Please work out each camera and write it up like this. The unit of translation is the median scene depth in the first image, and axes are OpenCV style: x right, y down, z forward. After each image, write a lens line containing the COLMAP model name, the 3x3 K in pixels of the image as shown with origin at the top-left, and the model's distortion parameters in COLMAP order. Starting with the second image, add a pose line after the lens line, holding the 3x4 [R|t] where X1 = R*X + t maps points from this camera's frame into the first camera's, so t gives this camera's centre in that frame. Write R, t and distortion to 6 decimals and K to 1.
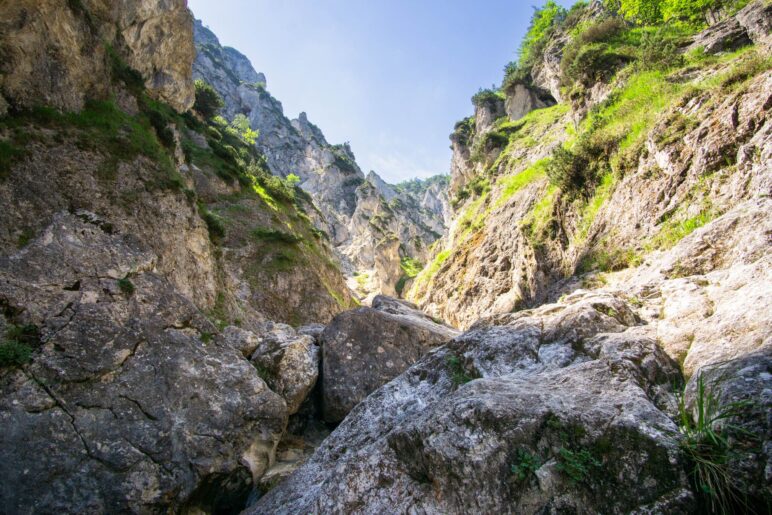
lens RADIAL K [[414.6, 0, 381.4], [0, 414.6, 253.1], [0, 0, 1]] dist [-0.034394, 0.001681]
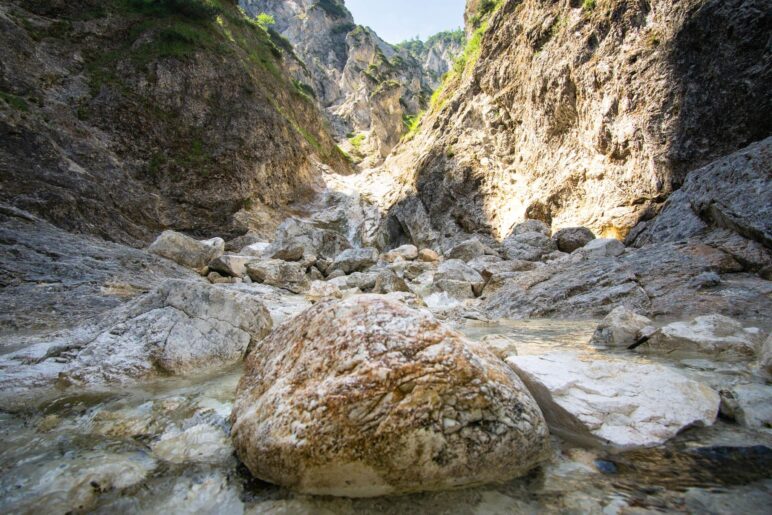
lens RADIAL K [[414.6, 0, 380.4], [0, 414.6, 257.5], [0, 0, 1]] dist [-0.034394, 0.001681]
pose [[0.999346, -0.033408, -0.013828, 0.004509], [0.036007, 0.954270, 0.296769, 0.043351], [0.003281, -0.297073, 0.954849, 0.146912]]
